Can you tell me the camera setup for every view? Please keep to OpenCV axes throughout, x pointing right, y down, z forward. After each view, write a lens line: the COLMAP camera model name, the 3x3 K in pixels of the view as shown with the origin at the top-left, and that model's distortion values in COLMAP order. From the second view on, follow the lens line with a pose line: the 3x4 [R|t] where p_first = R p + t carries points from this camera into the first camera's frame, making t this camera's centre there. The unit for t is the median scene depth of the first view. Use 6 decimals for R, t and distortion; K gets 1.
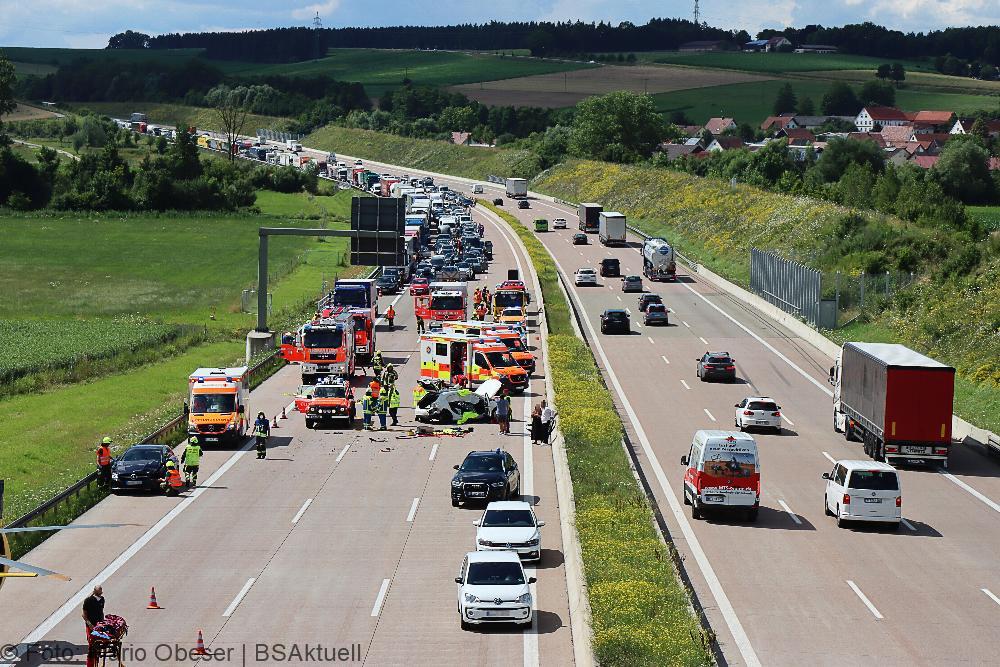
lens RADIAL K [[2608.4, 0, 468.9], [0, 2608.4, 334.1], [0, 0, 1]] dist [0.017035, 0.528315]
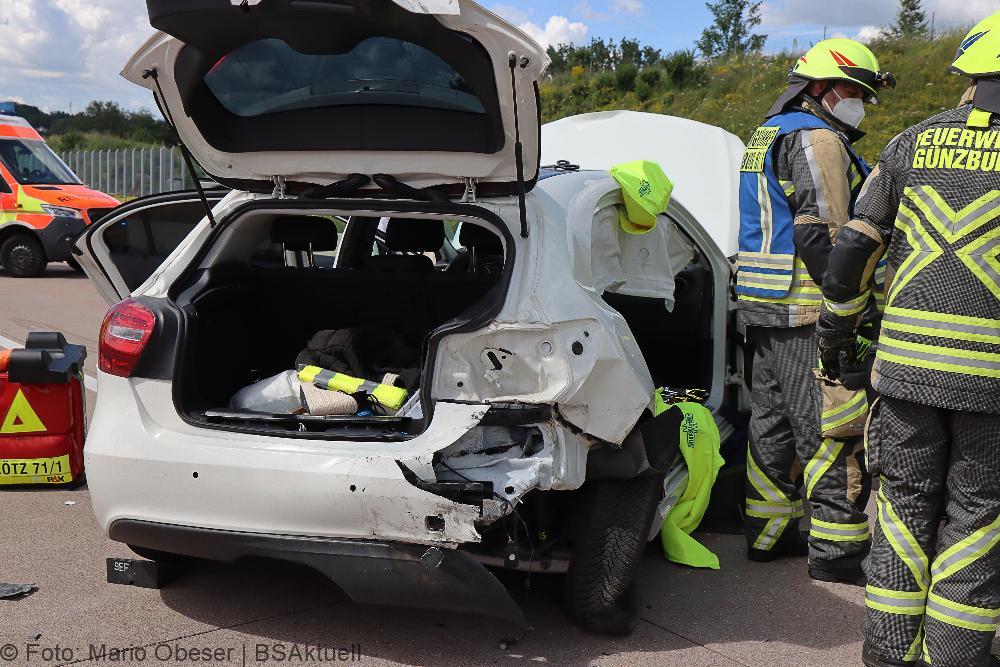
lens RADIAL K [[1184.3, 0, 500.0], [0, 1184.3, 333.5], [0, 0, 1]] dist [0.028934, 0.000365]
pose [[0.804011, -0.062409, 0.591330, -0.006189], [0.028032, 0.997349, 0.067146, 0.005013], [-0.593953, -0.037410, 0.803629, 0.198761]]
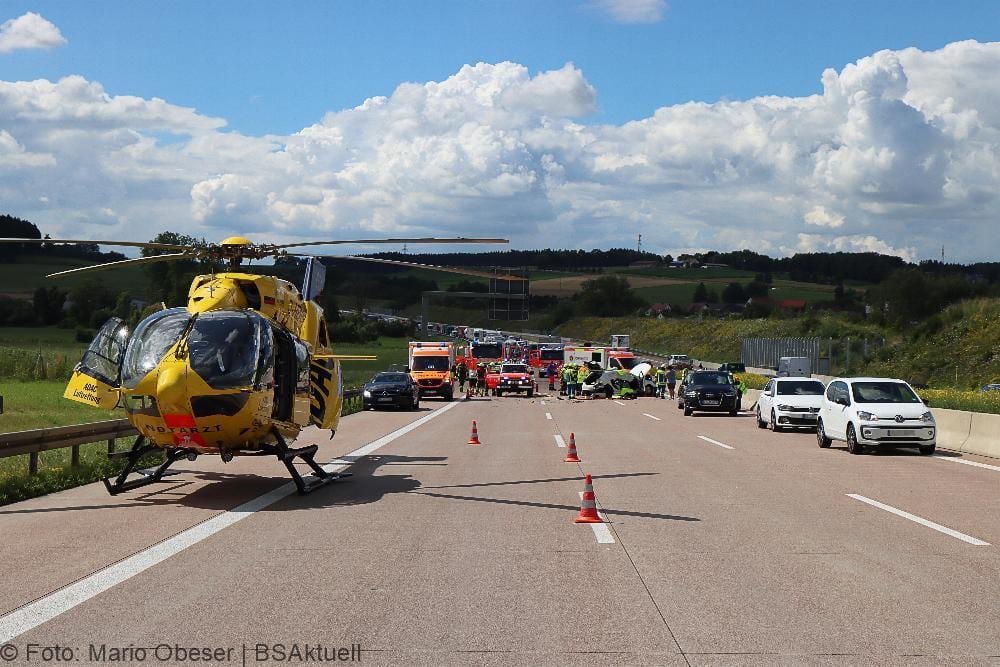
lens RADIAL K [[1593.9, 0, 489.2], [0, 1593.9, 333.7], [0, 0, 1]] dist [0.017310, 0.012920]
pose [[0.999969, 0.007875, -0.000989, -0.013091], [-0.007926, 0.997372, -0.072014, 0.012085], [0.000420, 0.072019, 0.997403, 0.050883]]
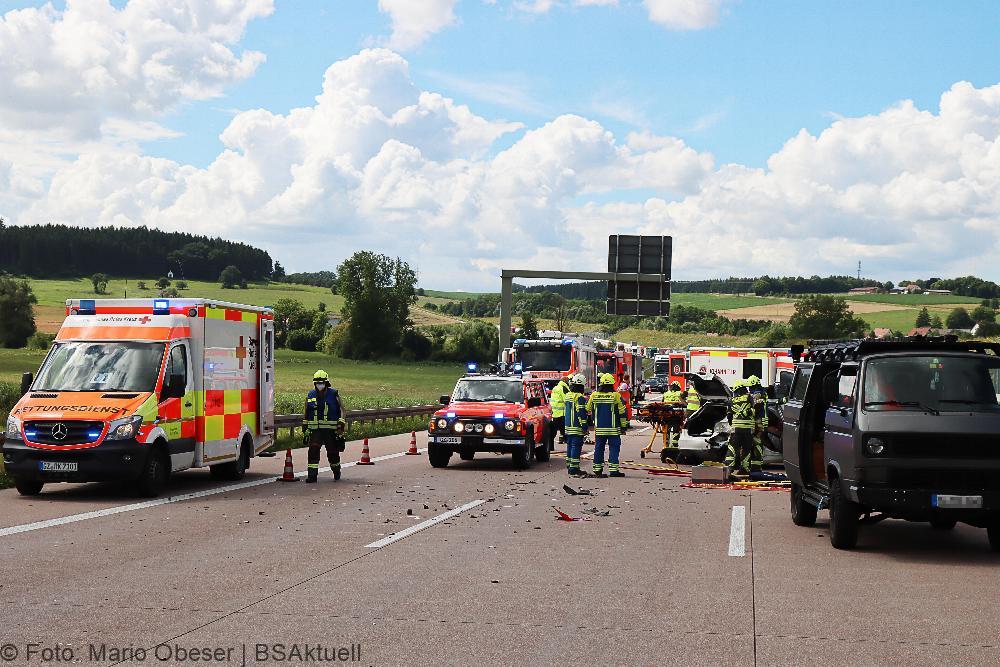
lens RADIAL K [[1493.8, 0, 478.9], [0, 1493.8, 363.8], [0, 0, 1]] dist [0.026454, -0.064918]
pose [[0.987770, 0.015175, -0.155179, -0.003019], [-0.025815, 0.997434, -0.066781, 0.007088], [0.153768, 0.069970, 0.985627, 0.150275]]
